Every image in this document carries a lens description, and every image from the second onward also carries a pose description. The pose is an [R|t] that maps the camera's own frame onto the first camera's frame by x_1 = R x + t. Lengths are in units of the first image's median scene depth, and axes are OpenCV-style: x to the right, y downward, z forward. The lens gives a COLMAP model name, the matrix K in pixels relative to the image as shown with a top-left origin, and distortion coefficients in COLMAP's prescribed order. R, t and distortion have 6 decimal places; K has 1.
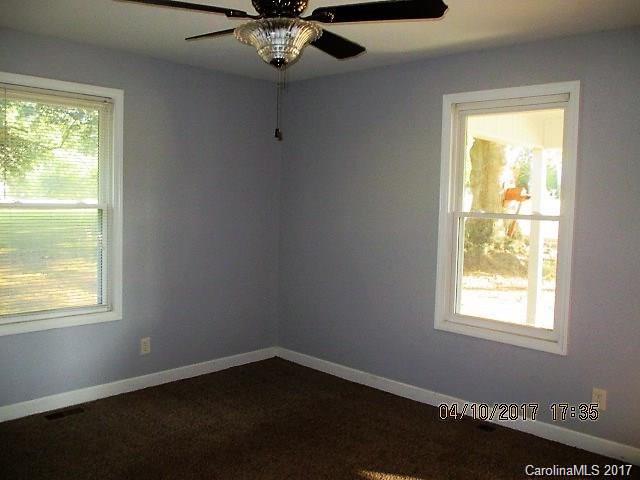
lens RADIAL K [[605.9, 0, 317.8], [0, 605.9, 239.6], [0, 0, 1]] dist [-0.037852, 0.000000]
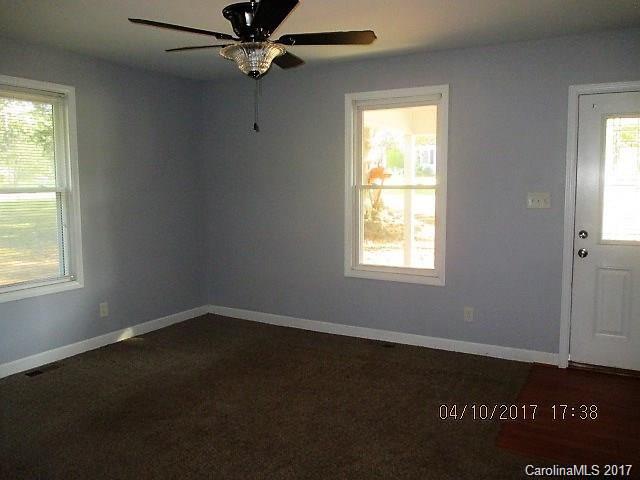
lens RADIAL K [[525.6, 0, 336.4], [0, 525.6, 235.8], [0, 0, 1]] dist [0.011162, 0.005162]
pose [[0.972231, -0.053385, 0.227855, -0.090776], [0.044540, 0.998047, 0.043788, 0.012654], [-0.229748, -0.032424, 0.972710, -0.104418]]
